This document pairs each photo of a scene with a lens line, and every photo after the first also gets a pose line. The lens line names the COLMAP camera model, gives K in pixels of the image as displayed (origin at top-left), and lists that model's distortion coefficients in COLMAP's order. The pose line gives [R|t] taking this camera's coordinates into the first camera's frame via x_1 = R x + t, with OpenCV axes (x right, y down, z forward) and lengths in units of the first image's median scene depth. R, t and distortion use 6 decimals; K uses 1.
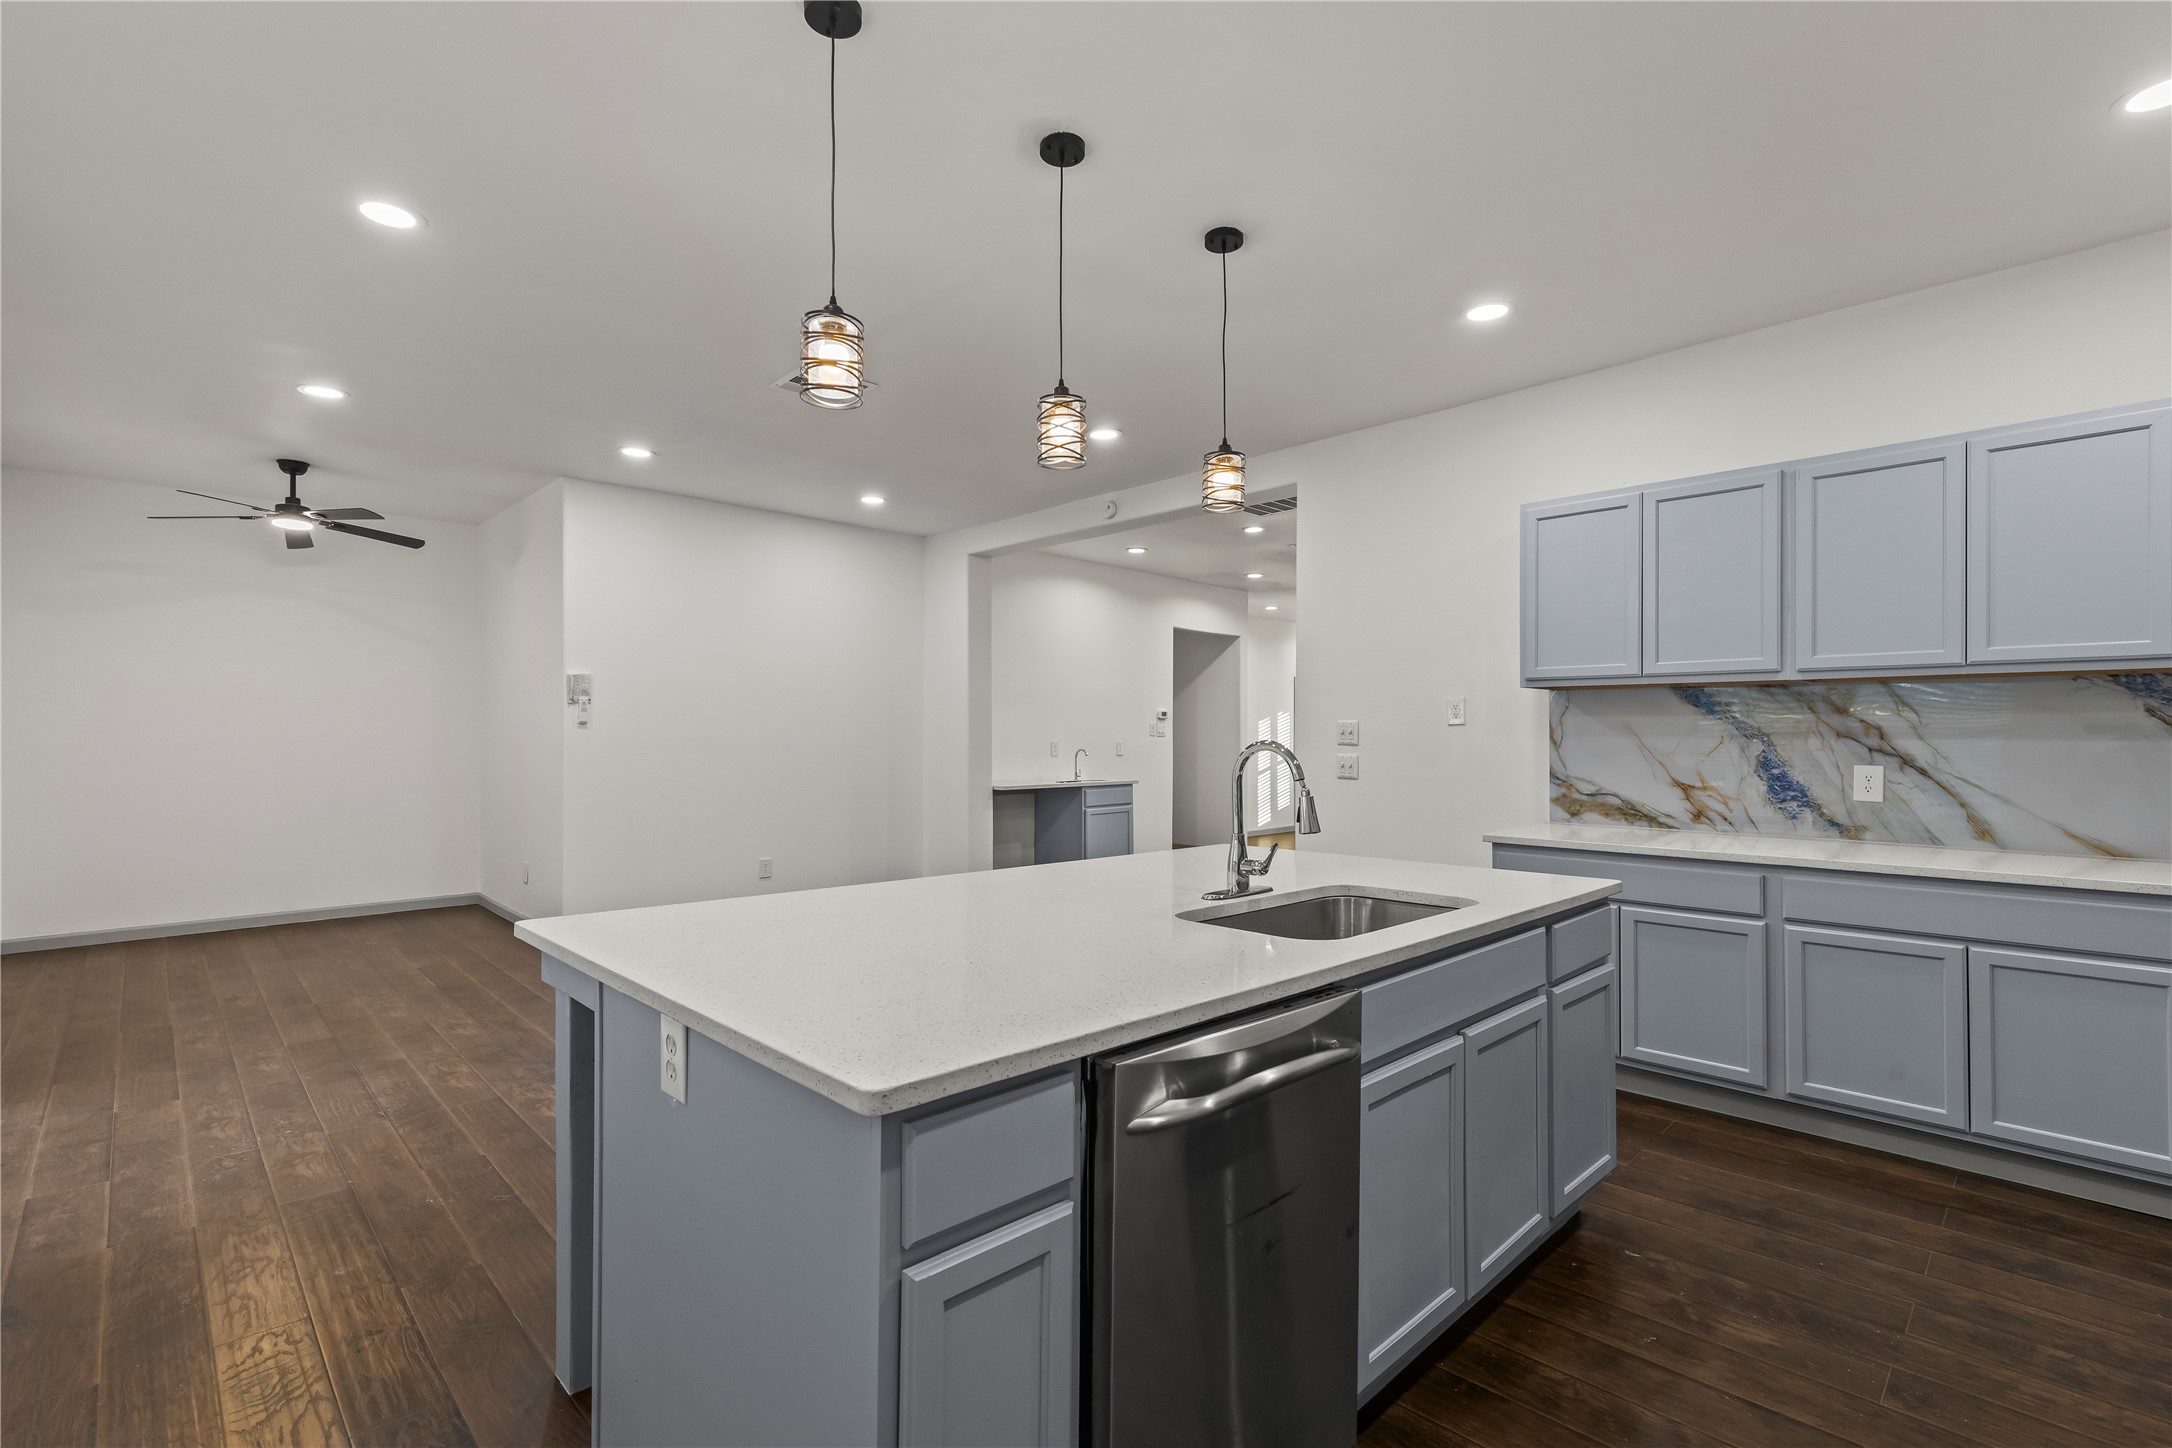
lens RADIAL K [[976.4, 0, 1072.5], [0, 976.4, 730.3], [0, 0, 1]] dist [0.007994, -0.002066]
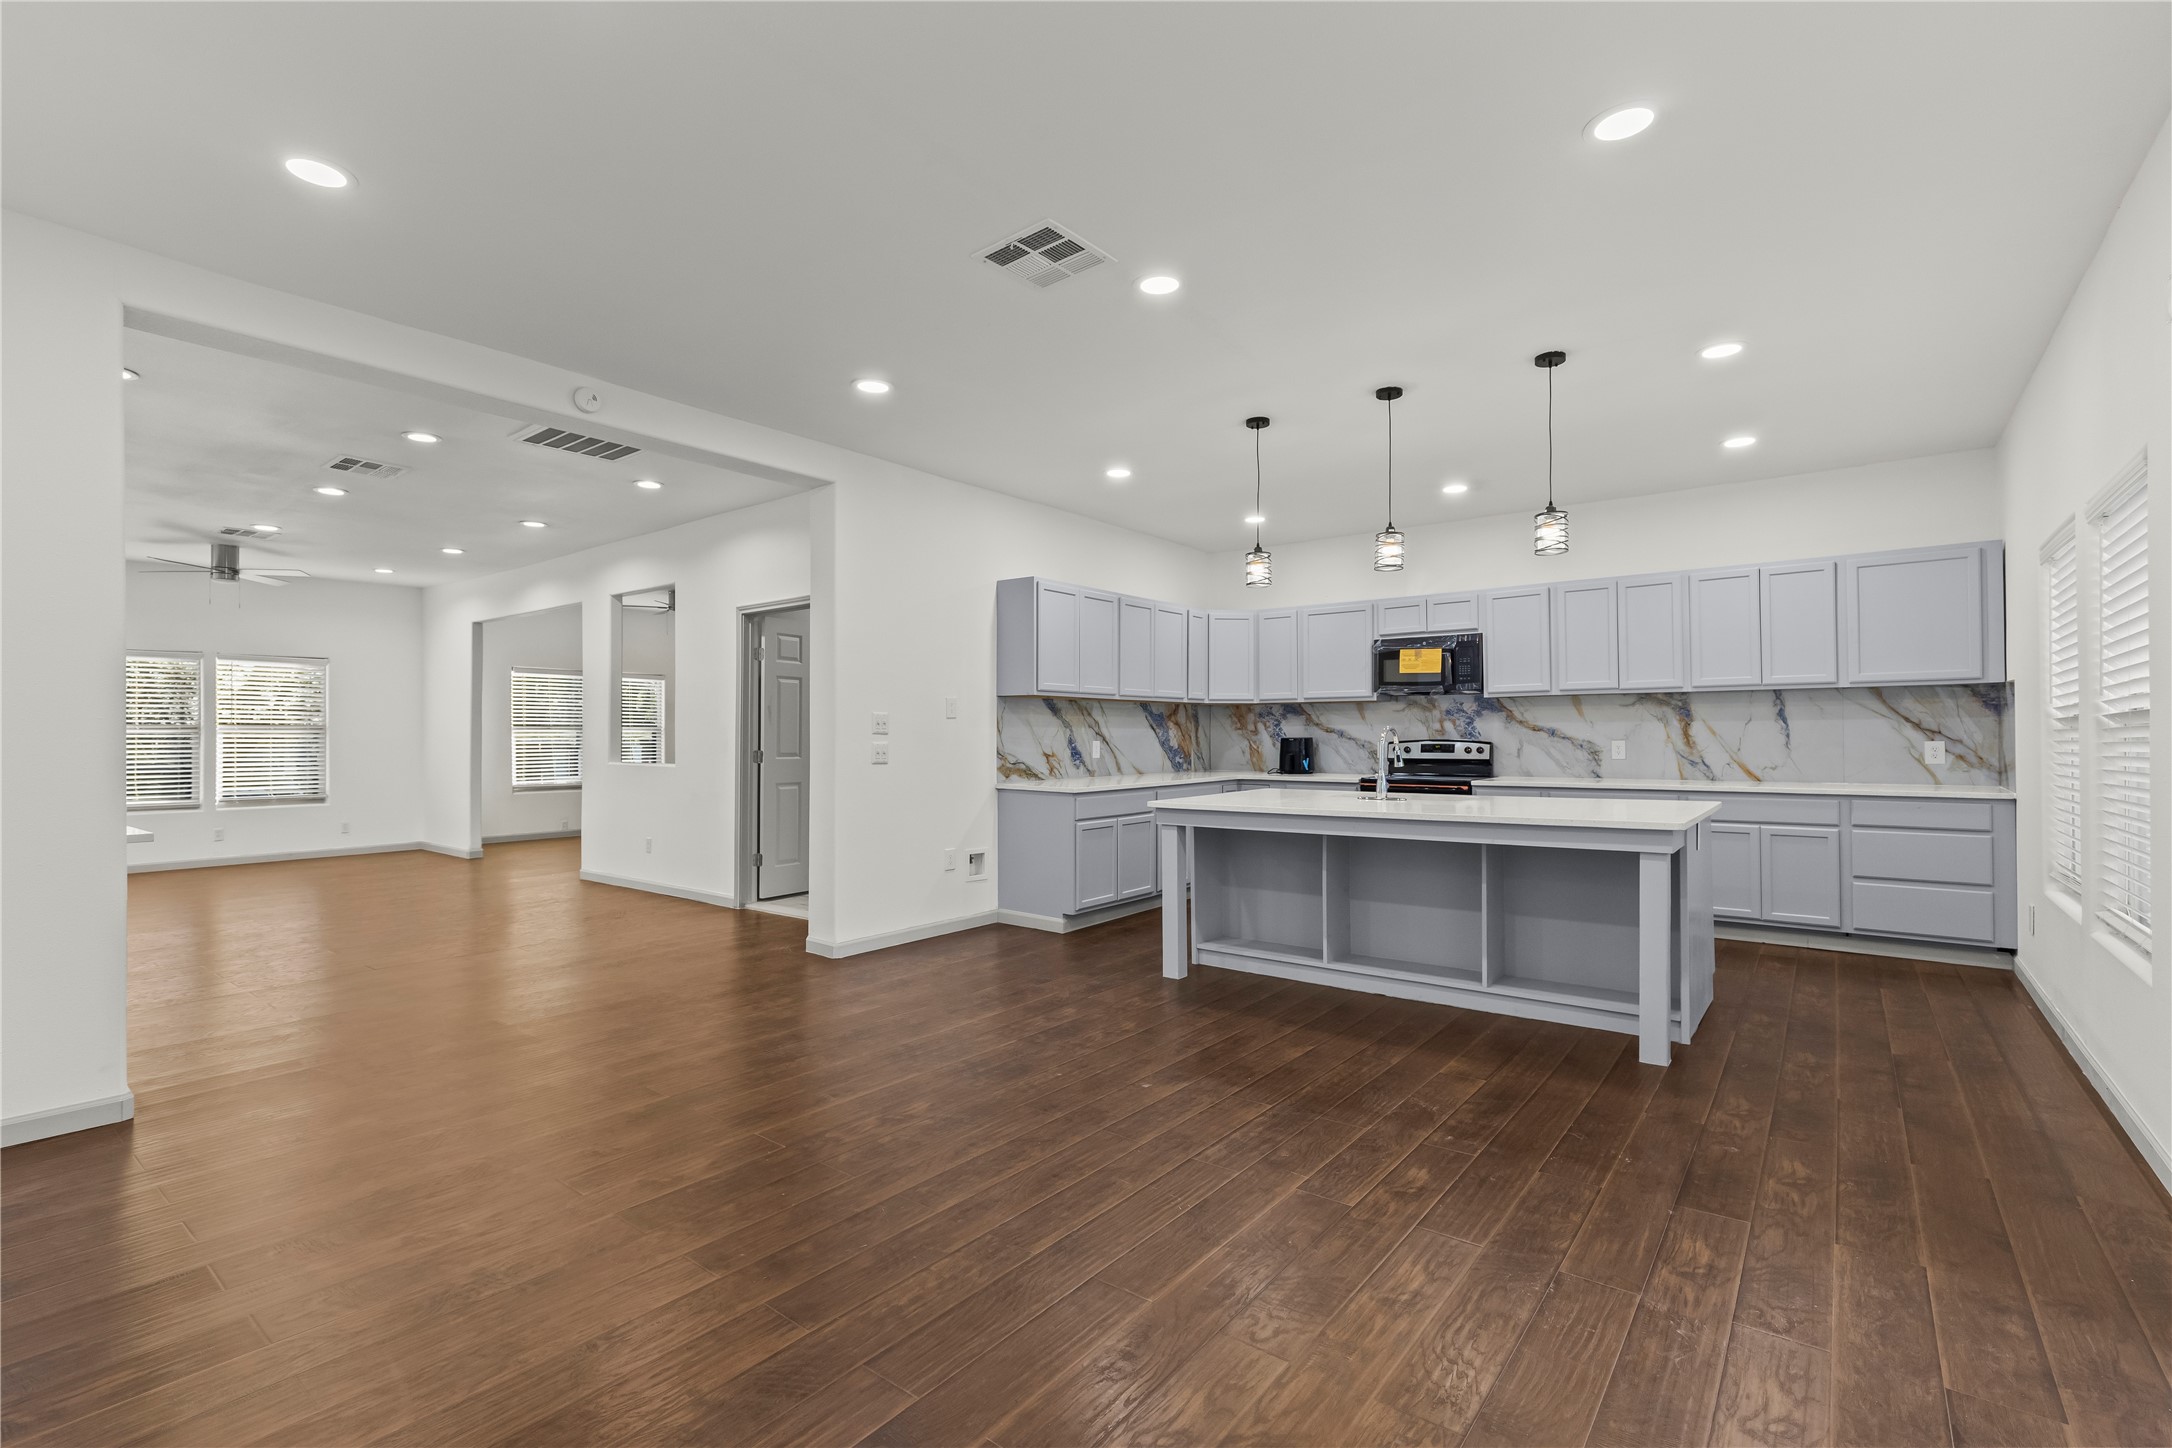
lens RADIAL K [[976.4, 0, 1070.1], [0, 976.4, 724.5], [0, 0, 1]] dist [0.007994, -0.002066]
pose [[-0.136094, 0.009143, 0.990654, -1.176191], [-0.001951, 0.999953, -0.009496, 0.019515], [-0.990694, -0.003225, -0.136070, 1.262759]]
